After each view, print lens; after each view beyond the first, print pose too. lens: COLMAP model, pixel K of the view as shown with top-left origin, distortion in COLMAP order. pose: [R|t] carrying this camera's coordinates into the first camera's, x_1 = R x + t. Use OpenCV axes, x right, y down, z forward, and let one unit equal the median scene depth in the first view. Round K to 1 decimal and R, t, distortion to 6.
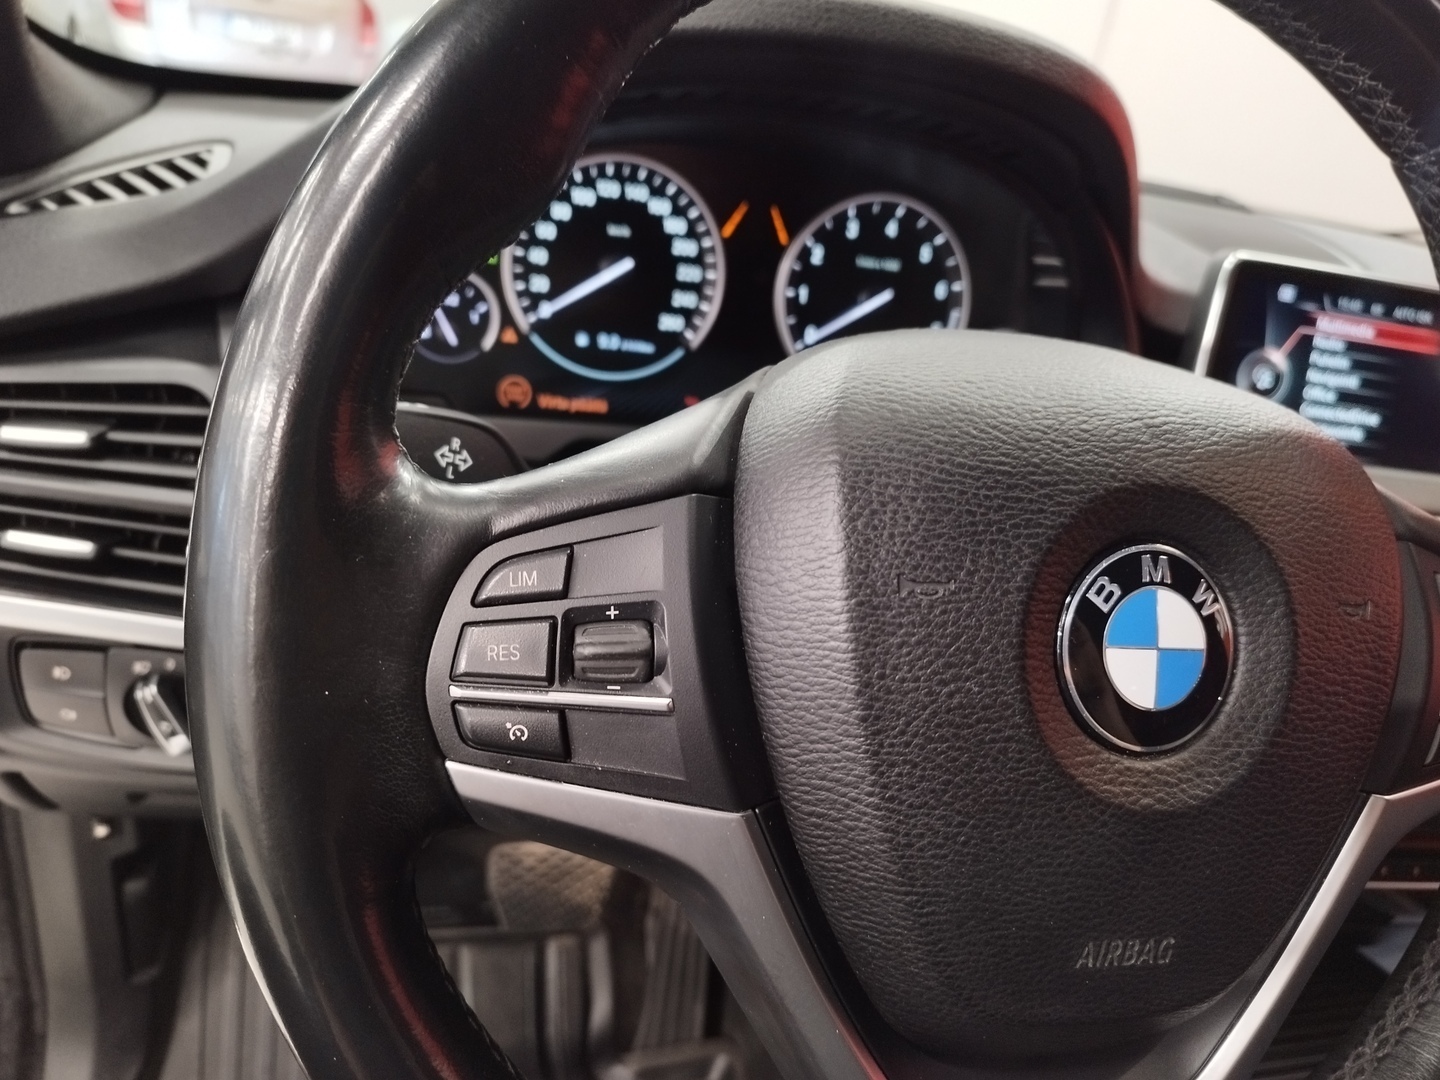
lens RADIAL K [[1095.1, 0, 761.8], [0, 1095.1, 532.6], [0, 0, 1]] dist [0.002885, 0.003312]
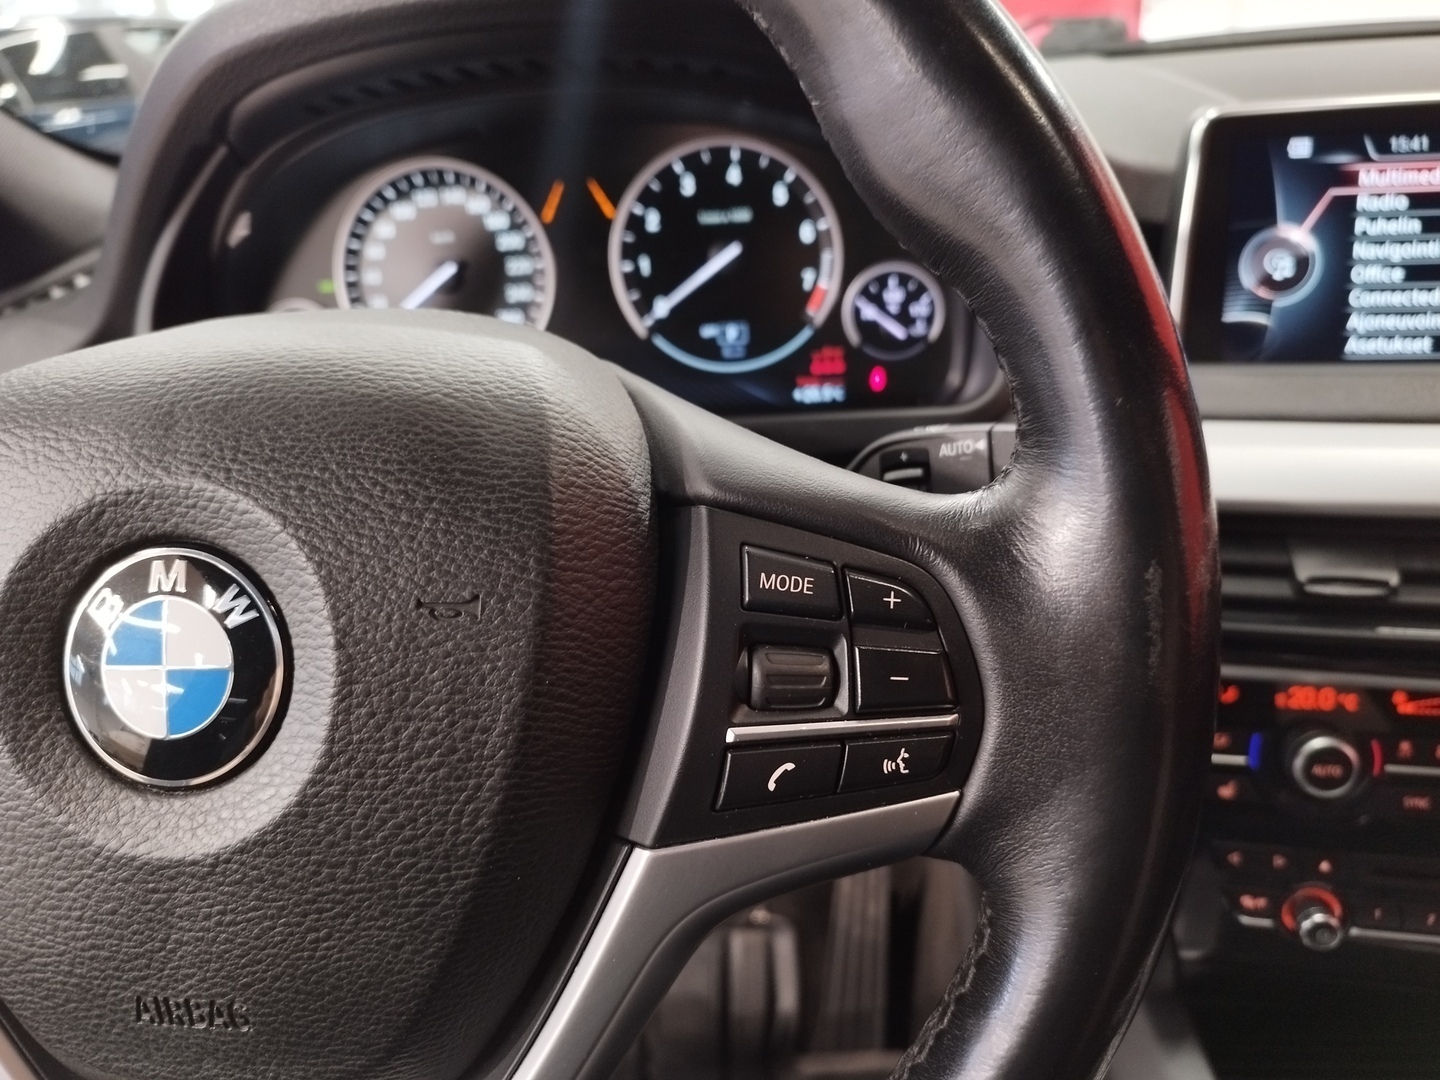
lens RADIAL K [[1094.2, 0, 720.0], [0, 1094.2, 540.0], [0, 0, 1]] dist [-0.014754, -0.005754]
pose [[0.900235, -0.065425, -0.430460, 0.496160], [0.075738, 0.997104, 0.006845, 0.014331], [0.428766, -0.038764, 0.902584, 0.184156]]
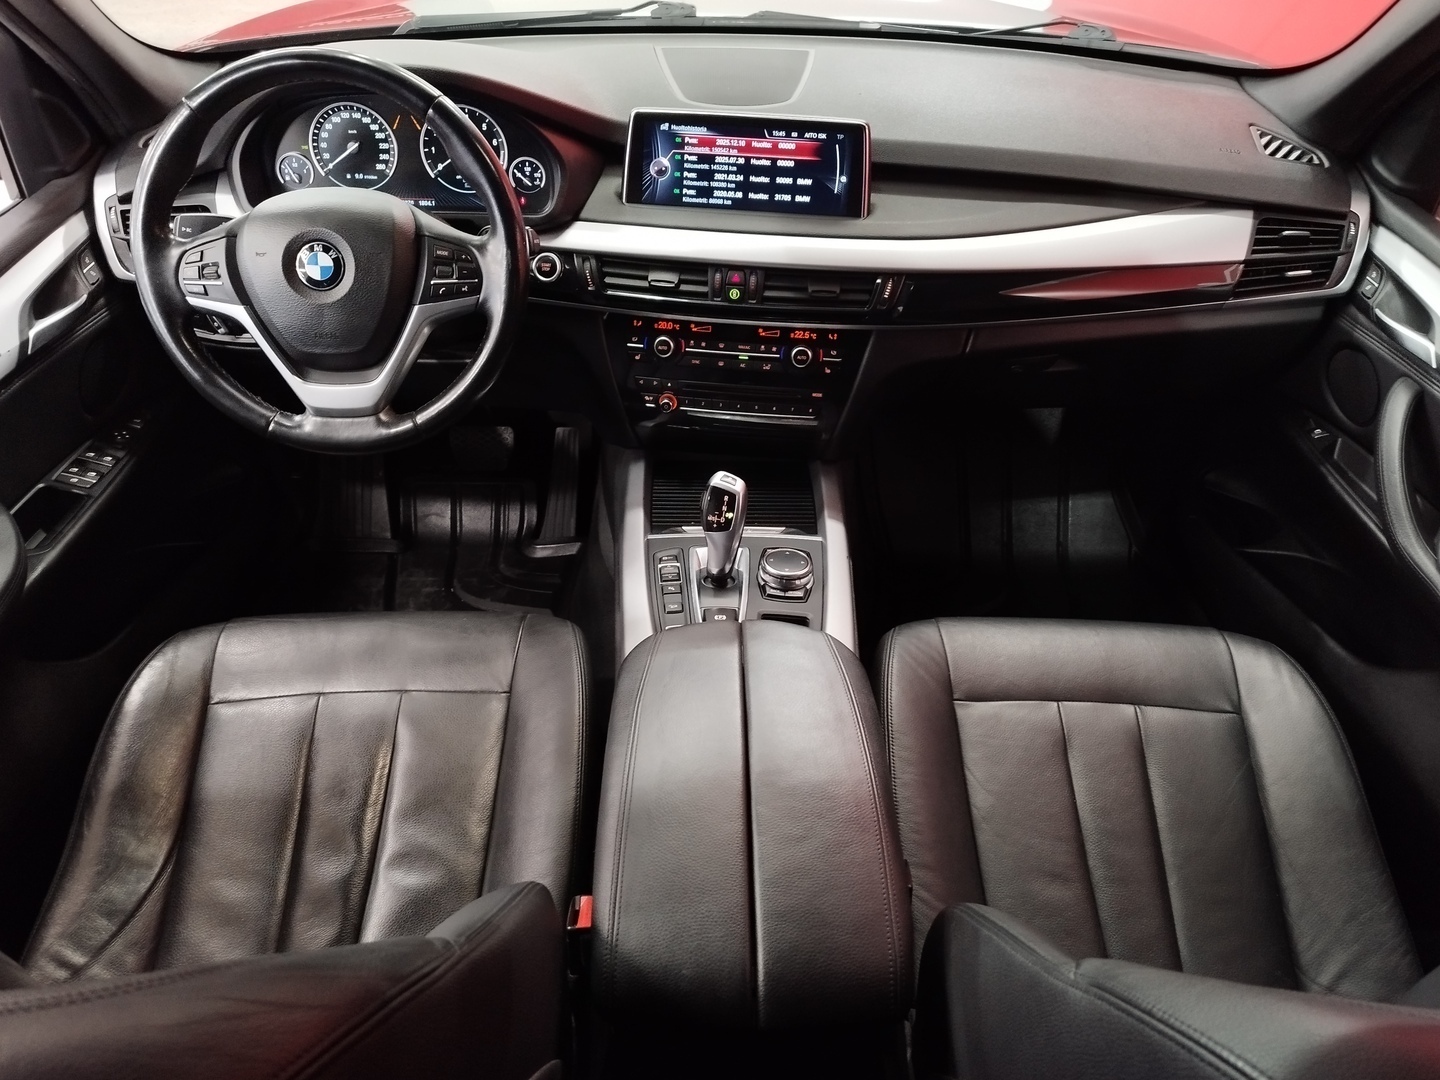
lens RADIAL K [[1063.5, 0, 720.0], [0, 1063.5, 540.0], [0, 0, 1]] dist [0.000727, -0.000156]
pose [[0.949250, 0.049951, -0.310531, 1.471803], [0.023281, 0.973441, 0.227751, 0.108209], [0.313660, -0.223422, 0.922876, -1.222370]]
